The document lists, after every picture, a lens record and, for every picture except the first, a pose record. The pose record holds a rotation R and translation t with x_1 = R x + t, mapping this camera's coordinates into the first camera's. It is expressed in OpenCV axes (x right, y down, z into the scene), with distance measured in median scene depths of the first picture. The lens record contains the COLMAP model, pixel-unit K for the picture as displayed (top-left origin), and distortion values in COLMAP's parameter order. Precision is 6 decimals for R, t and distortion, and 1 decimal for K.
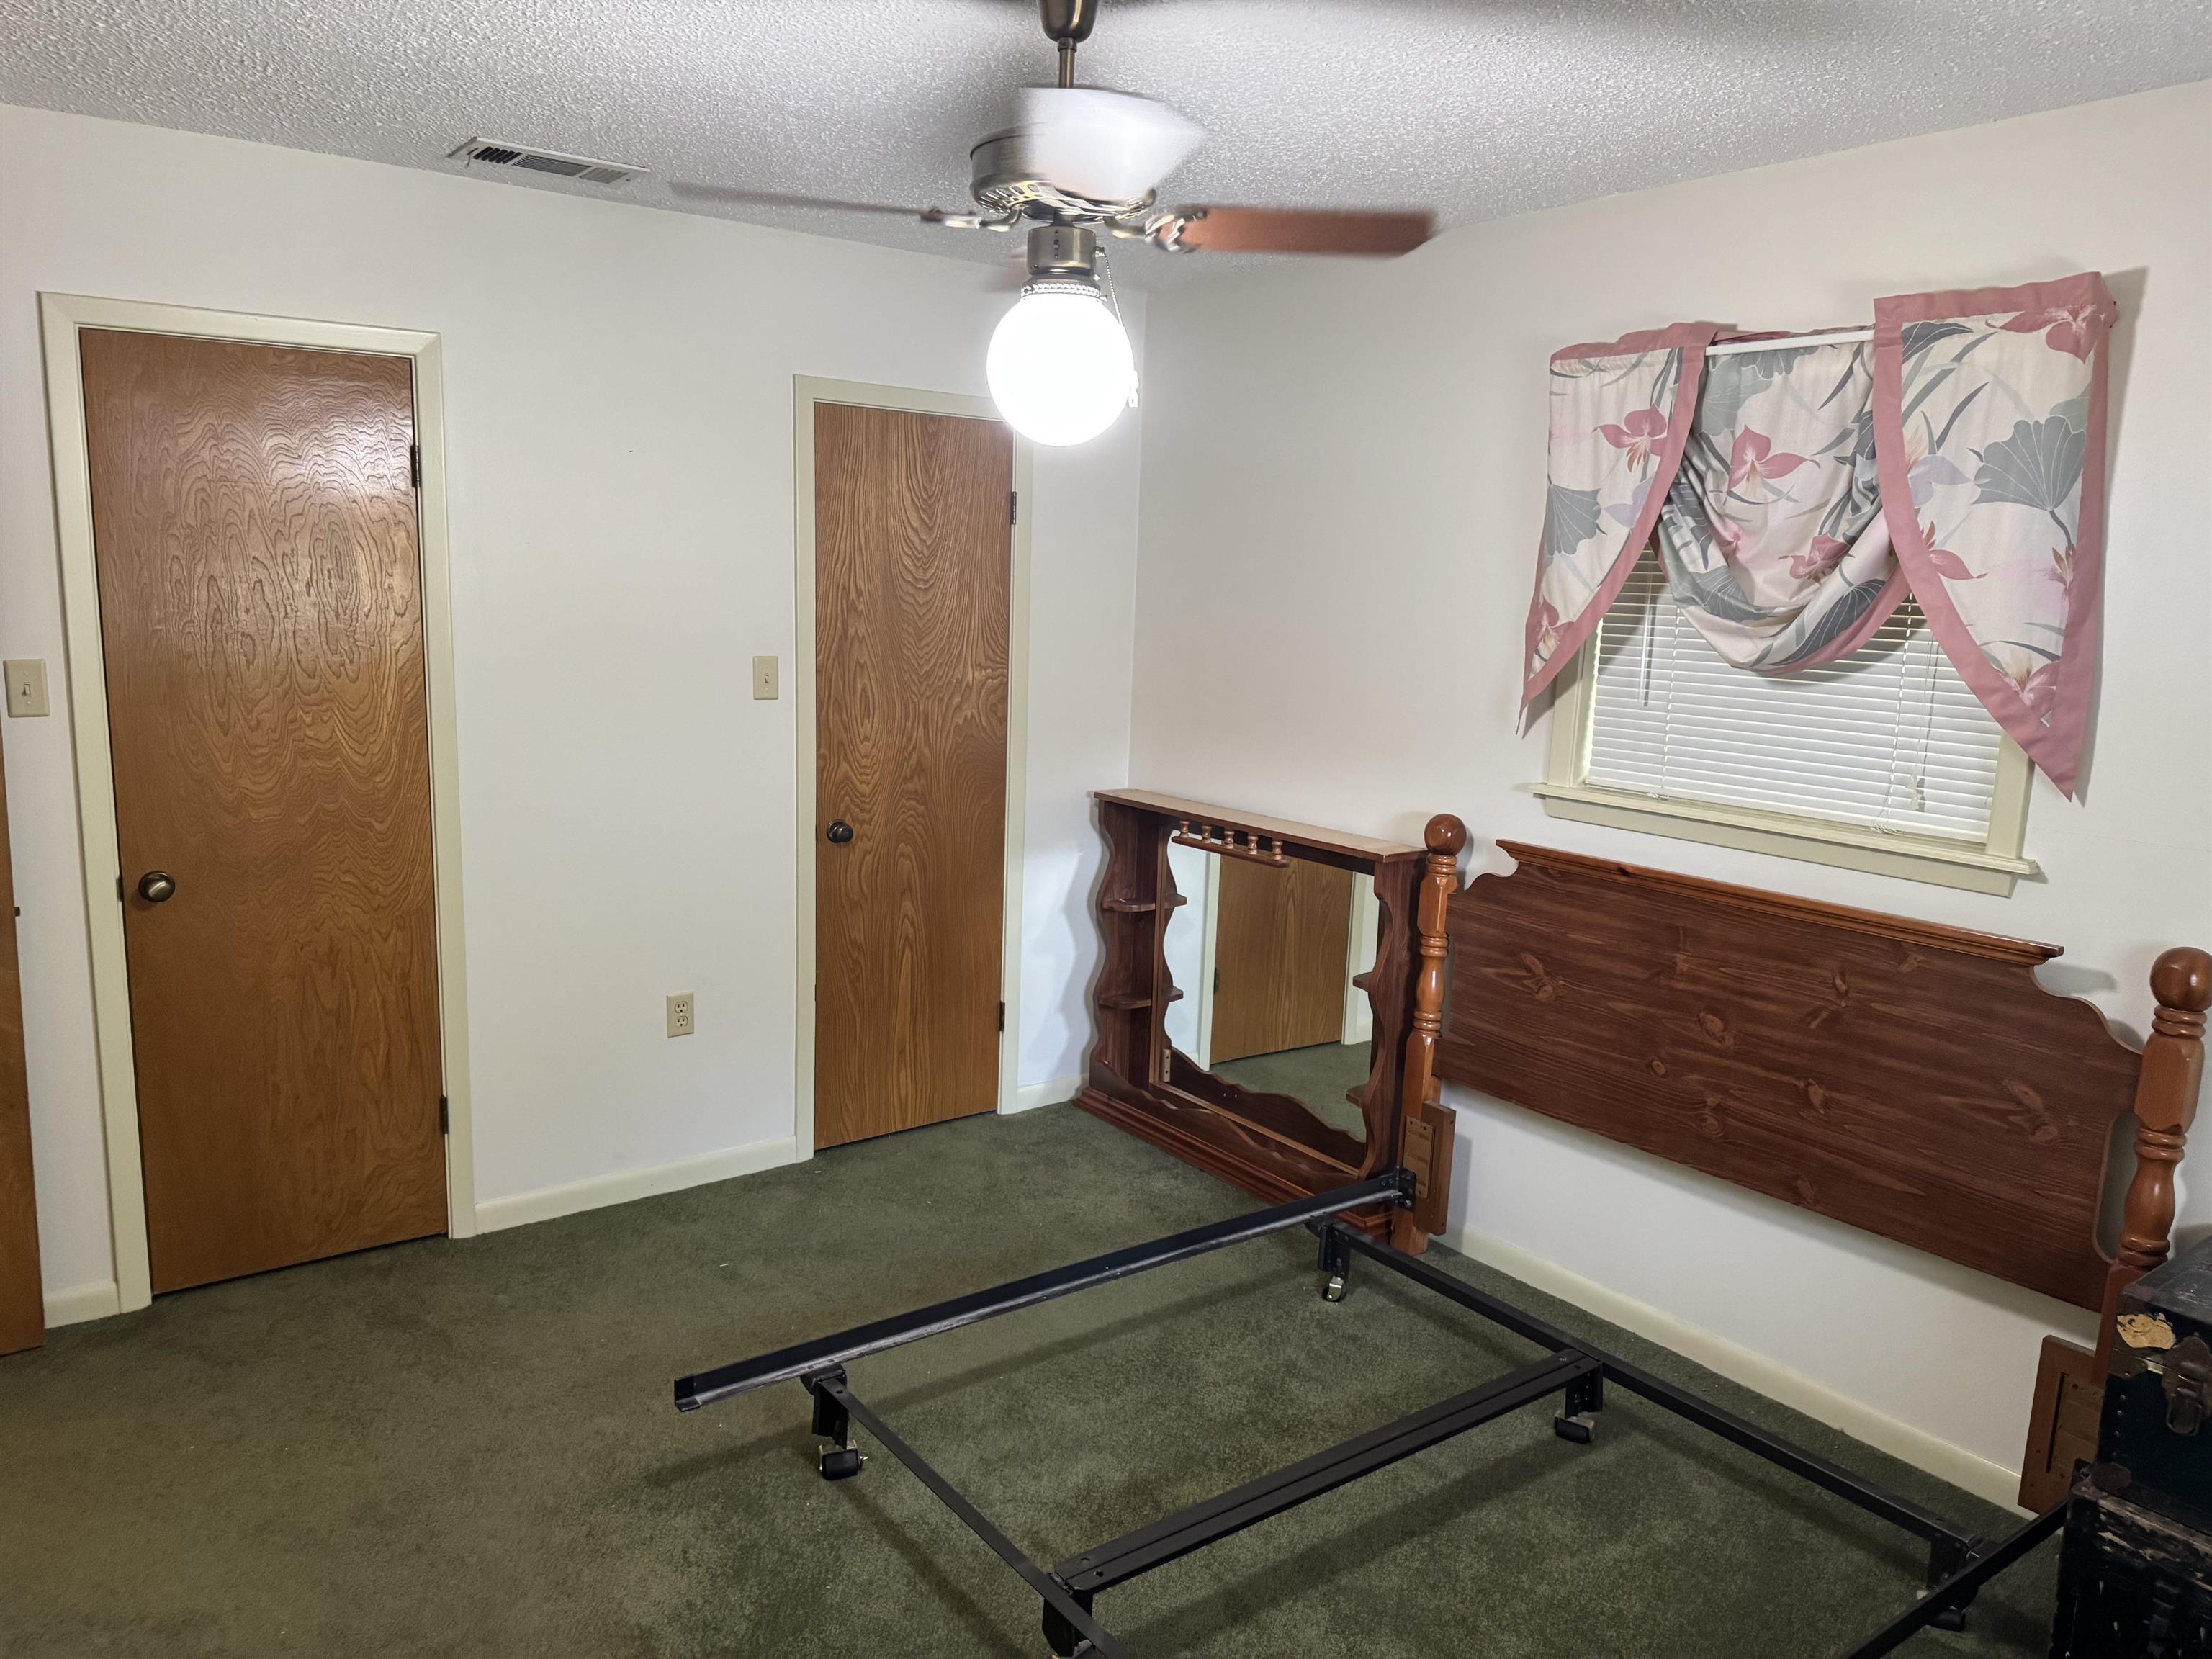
lens RADIAL K [[1544.8, 0, 1106.4], [0, 1544.8, 826.7], [0, 0, 1]] dist [0.056612, -0.112258]
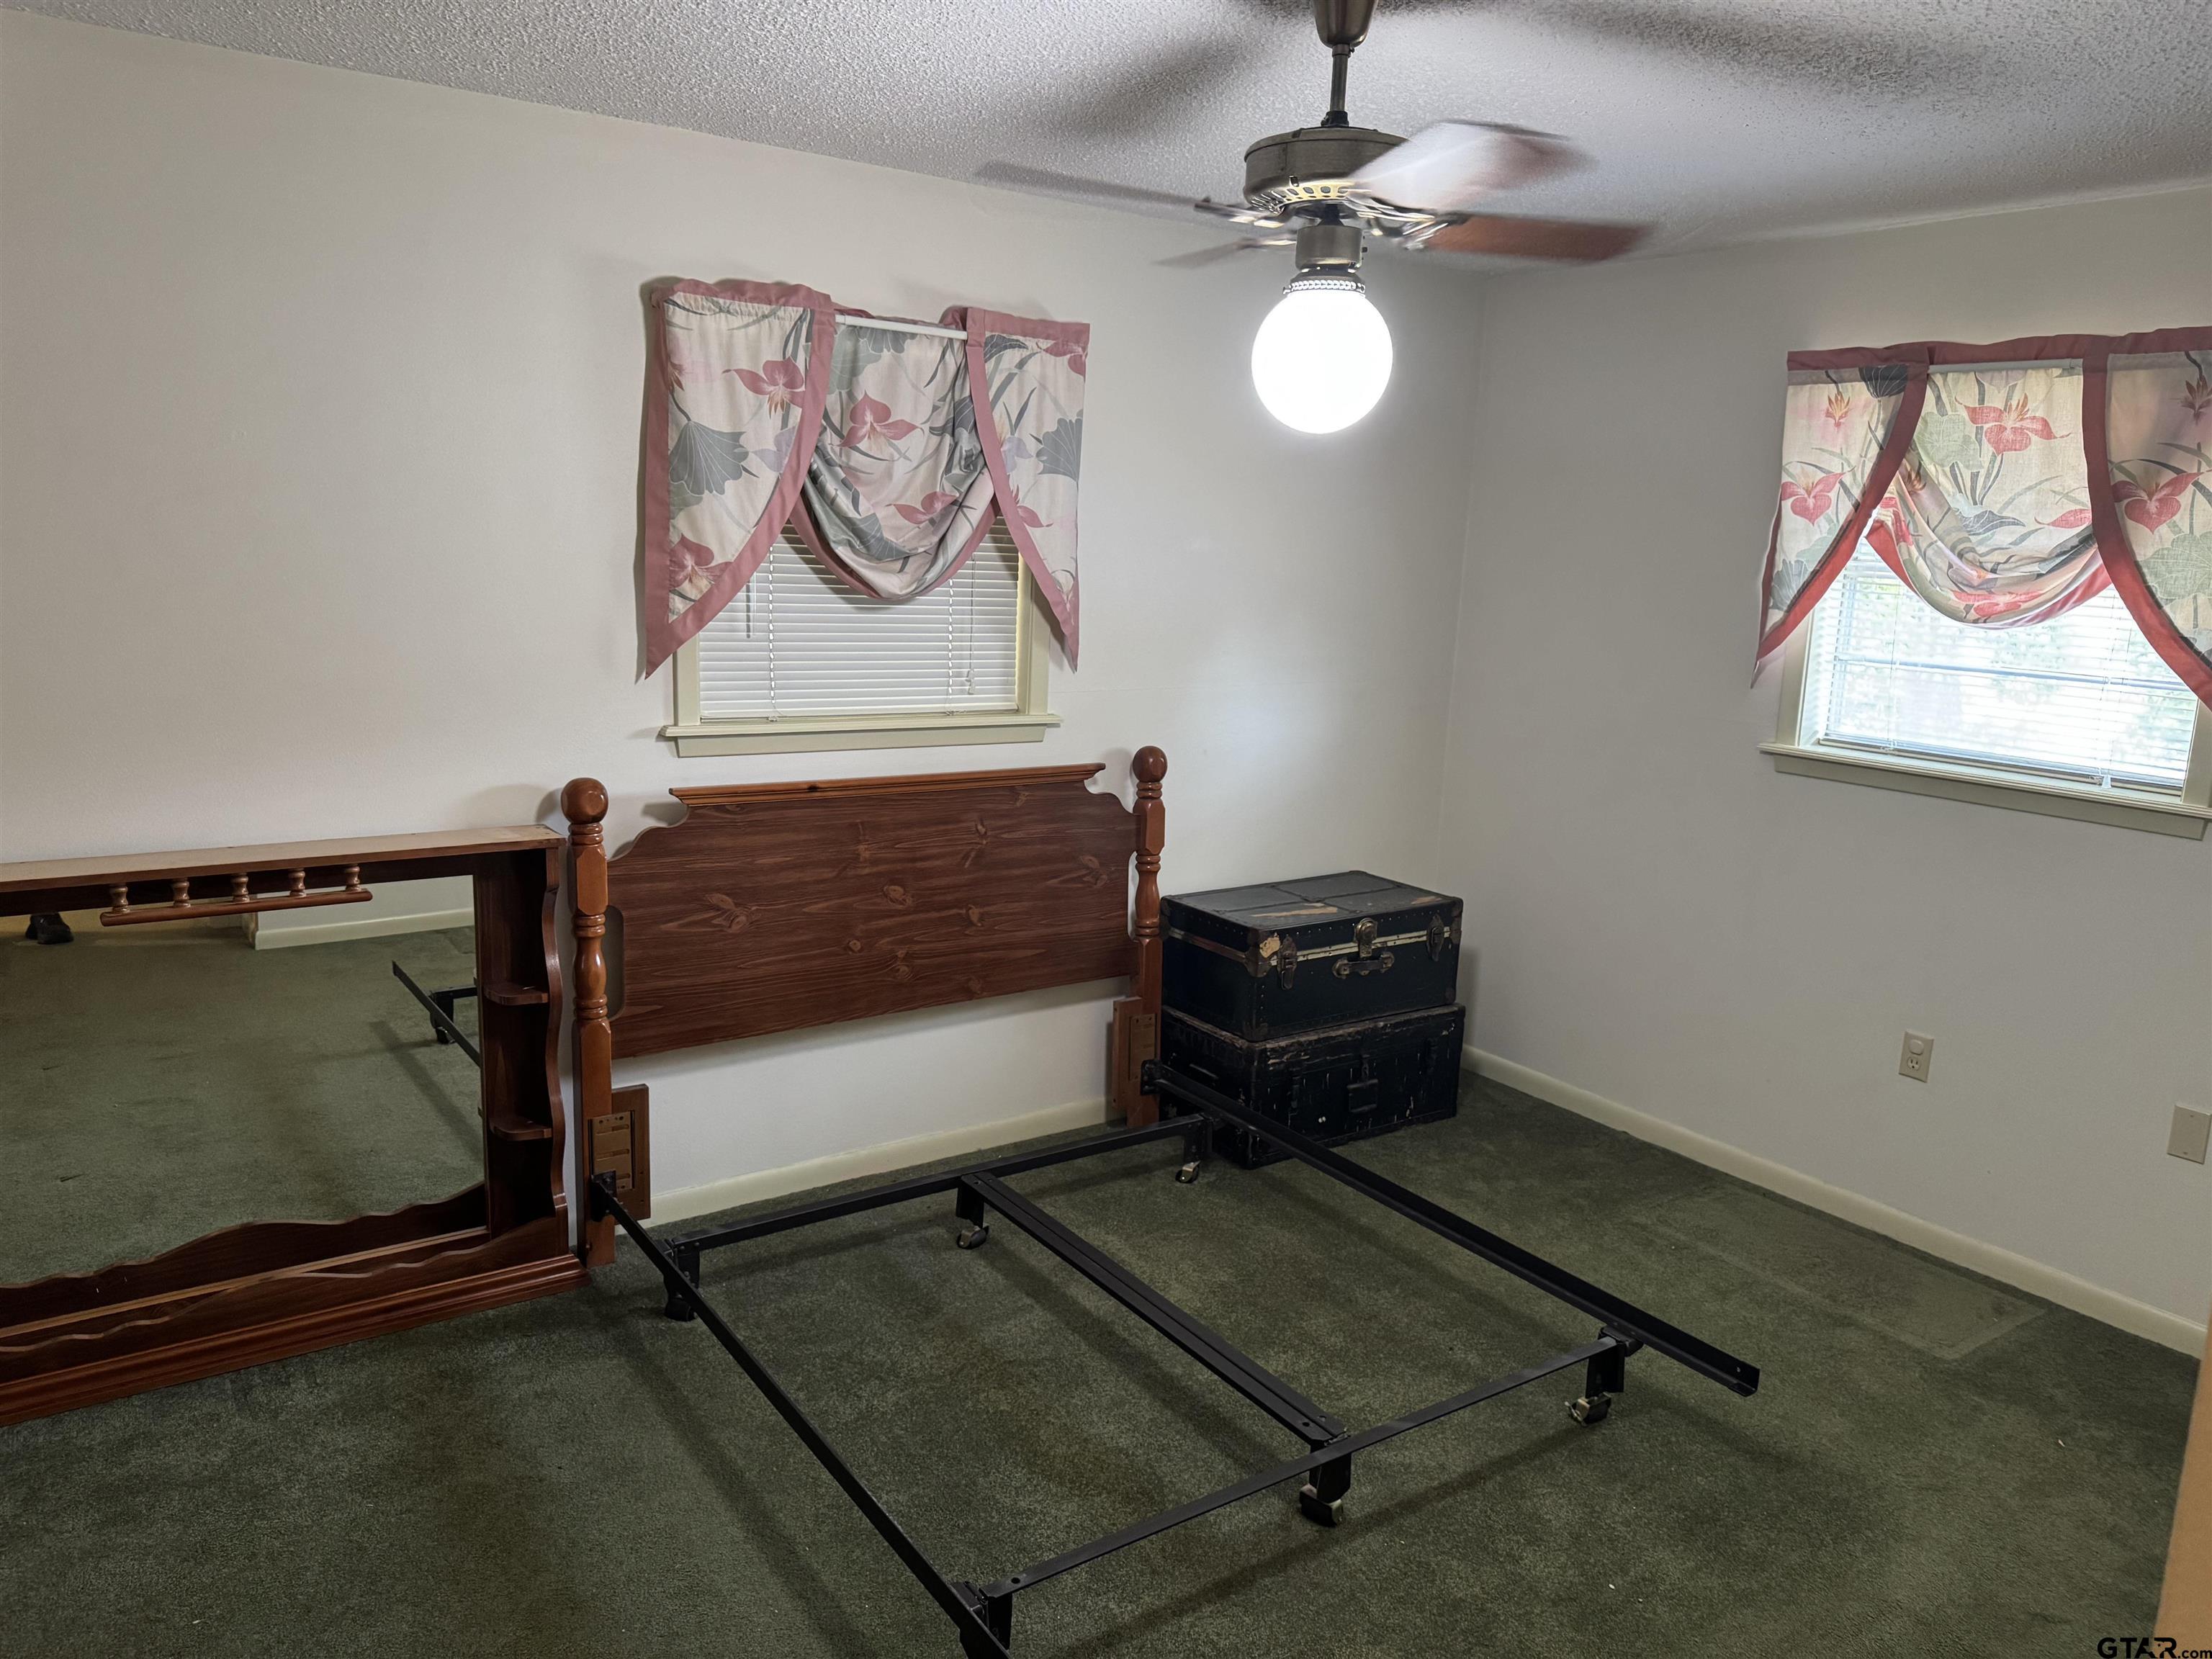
lens RADIAL K [[1551.0, 0, 1101.1], [0, 1551.0, 826.5], [0, 0, 1]] dist [0.091656, -0.110350]
pose [[0.018933, -0.216469, 0.976106, -0.782516], [0.118666, 0.969867, 0.212784, -0.162632], [-0.992754, 0.111802, 0.044050, 0.778789]]
